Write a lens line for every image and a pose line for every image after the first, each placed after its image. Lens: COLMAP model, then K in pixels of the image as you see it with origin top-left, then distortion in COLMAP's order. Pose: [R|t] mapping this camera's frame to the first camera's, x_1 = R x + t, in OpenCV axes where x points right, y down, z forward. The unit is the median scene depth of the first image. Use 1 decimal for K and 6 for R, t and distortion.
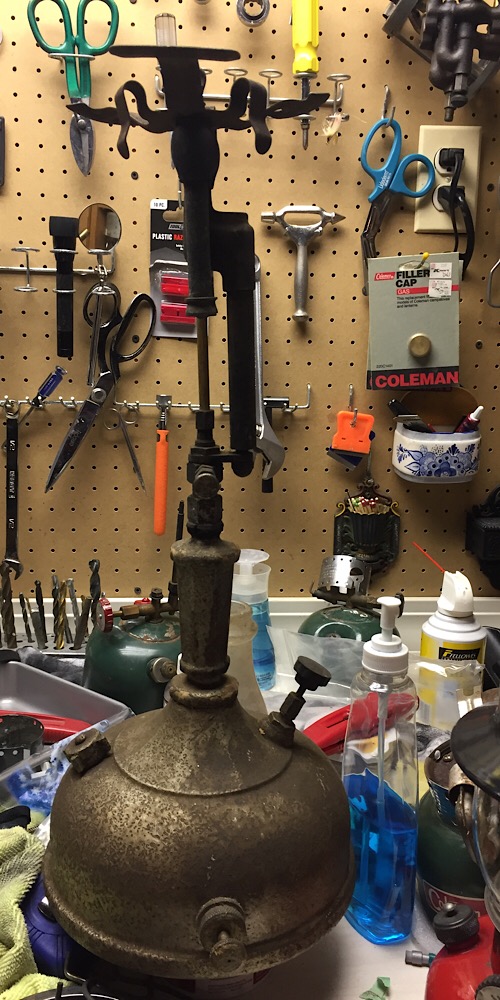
lens RADIAL K [[877.7, 0, 250.6], [0, 877.7, 501.5], [0, 0, 1]] dist [0.023886, -0.024401]
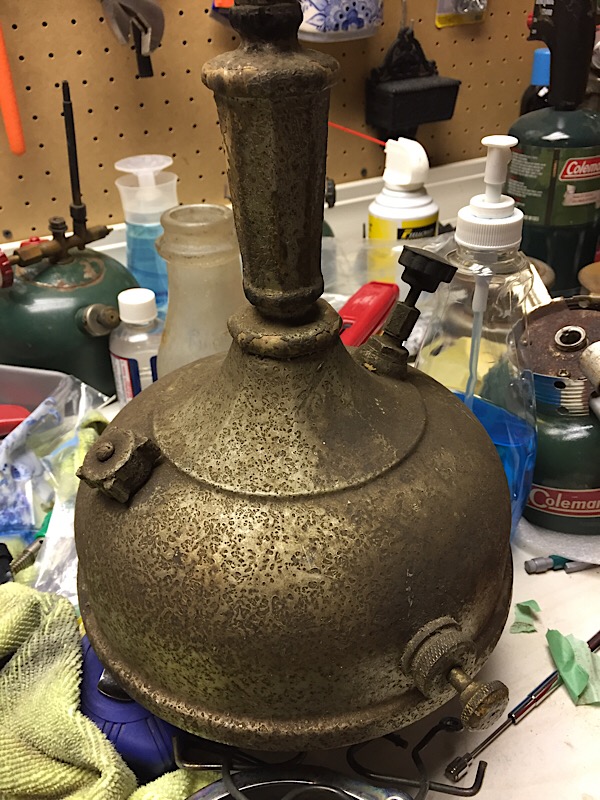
lens RADIAL K [[689.7, 0, 298.5], [0, 689.7, 402.2], [0, 0, 1]] dist [0.042261, -0.035266]
pose [[0.921152, -0.253798, 0.295070, -0.209983], [0.135990, 0.920233, 0.366985, 0.087391], [-0.364673, -0.297922, 0.882188, 0.565046]]
